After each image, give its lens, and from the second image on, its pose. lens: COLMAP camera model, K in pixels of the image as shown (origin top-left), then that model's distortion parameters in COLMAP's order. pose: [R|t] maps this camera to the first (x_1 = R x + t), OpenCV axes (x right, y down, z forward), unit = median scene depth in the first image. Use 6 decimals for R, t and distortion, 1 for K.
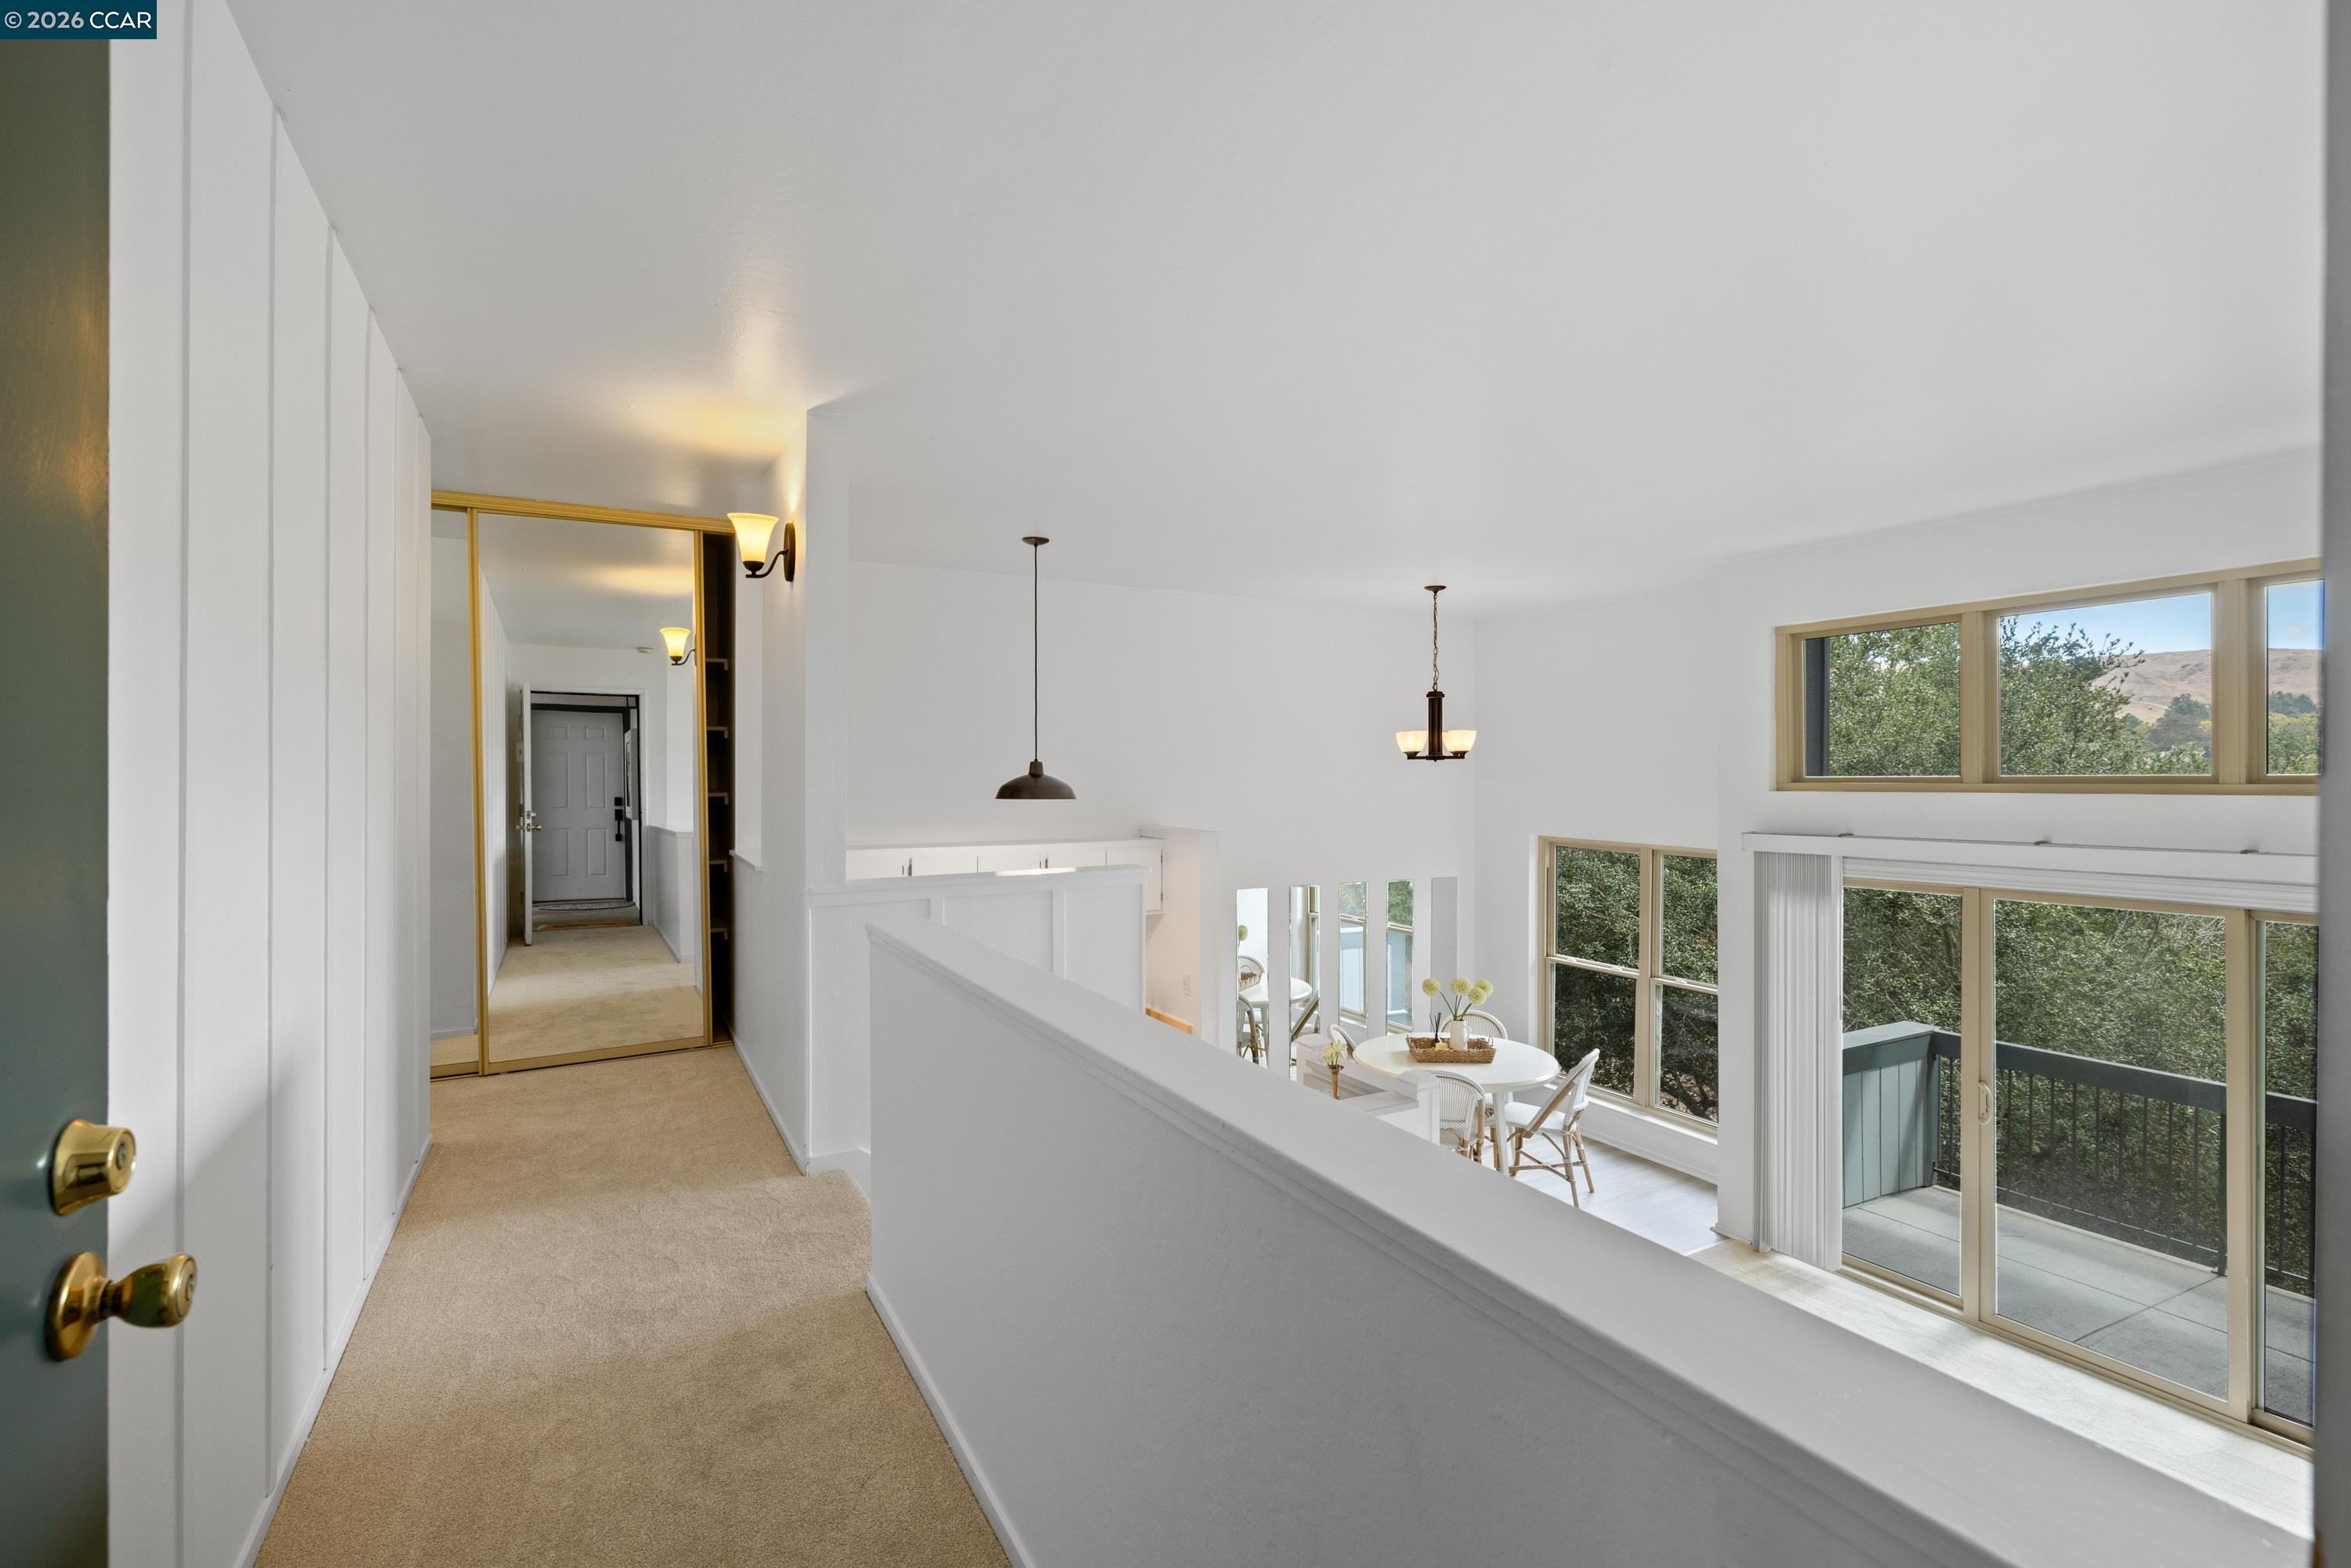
lens RADIAL K [[1065.6, 0, 1175.5], [0, 1065.6, 784.0], [0, 0, 1]] dist [0.024010, -0.013507]
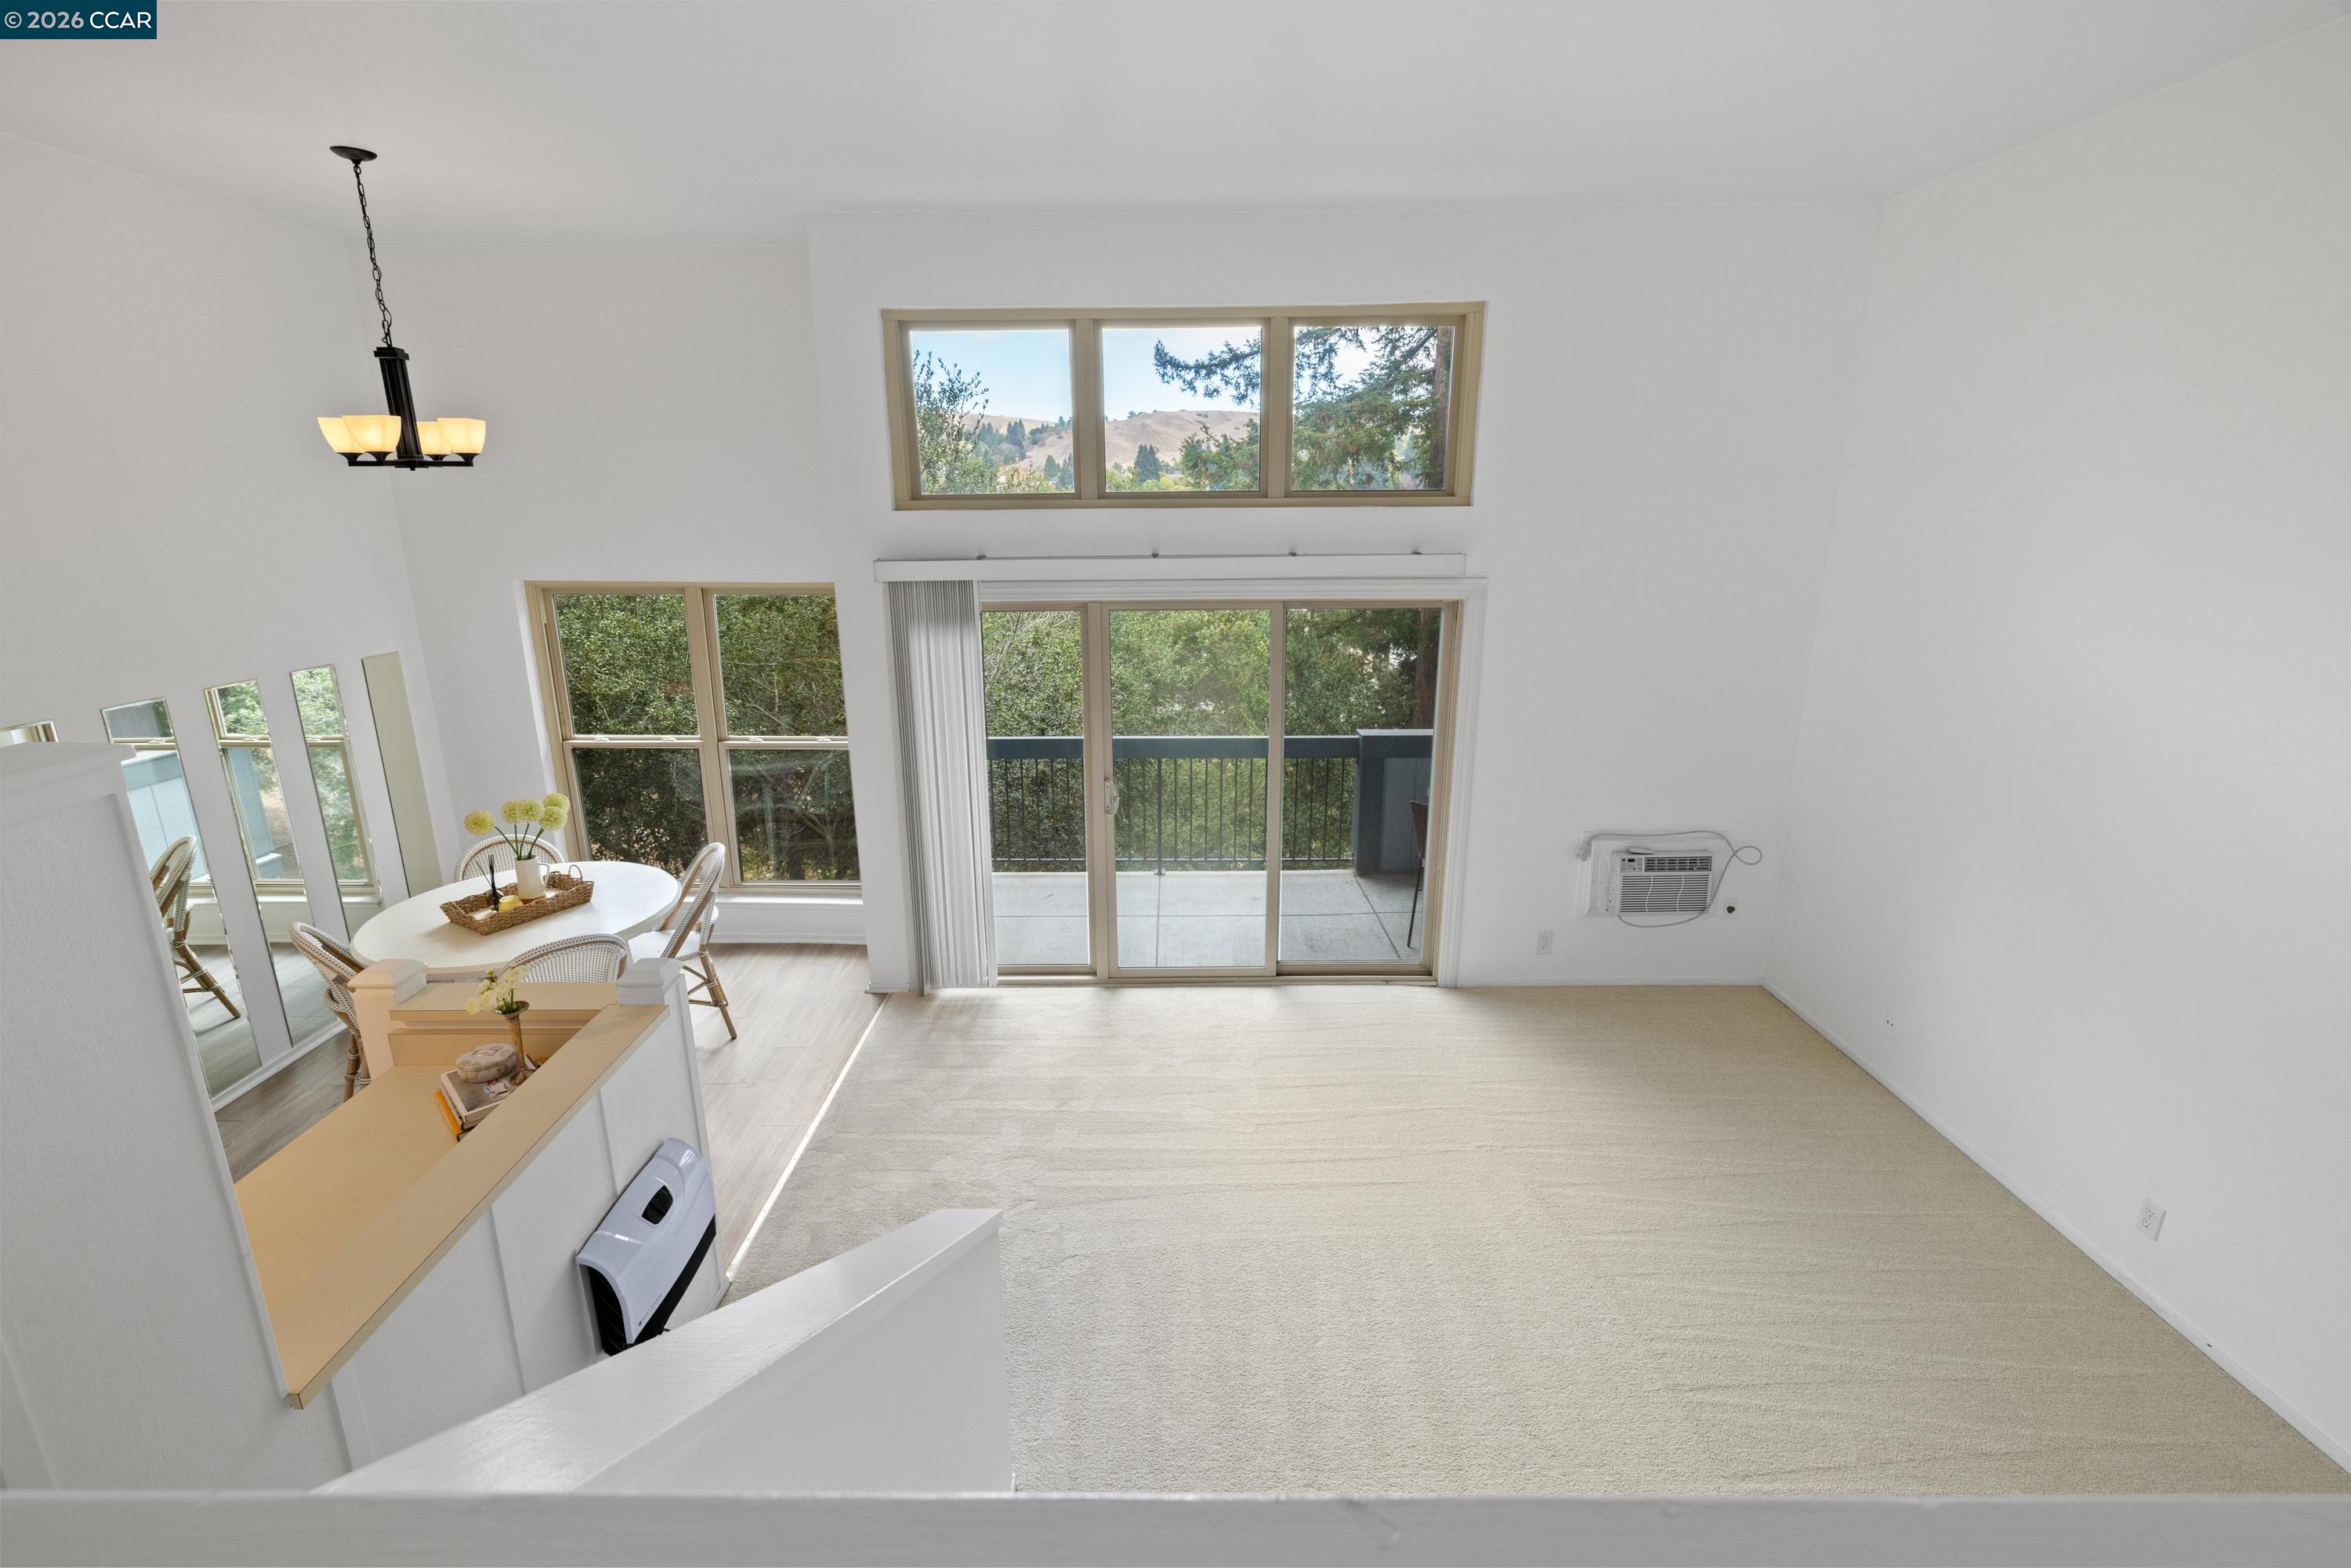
lens RADIAL K [[1065.6, 0, 1175.5], [0, 1065.6, 784.0], [0, 0, 1]] dist [0.024010, -0.013507]
pose [[0.501747, -0.232470, 0.833191, -0.096121], [0.014314, 0.965310, 0.260713, -0.001896], [-0.864896, -0.118886, 0.487669, 0.302189]]
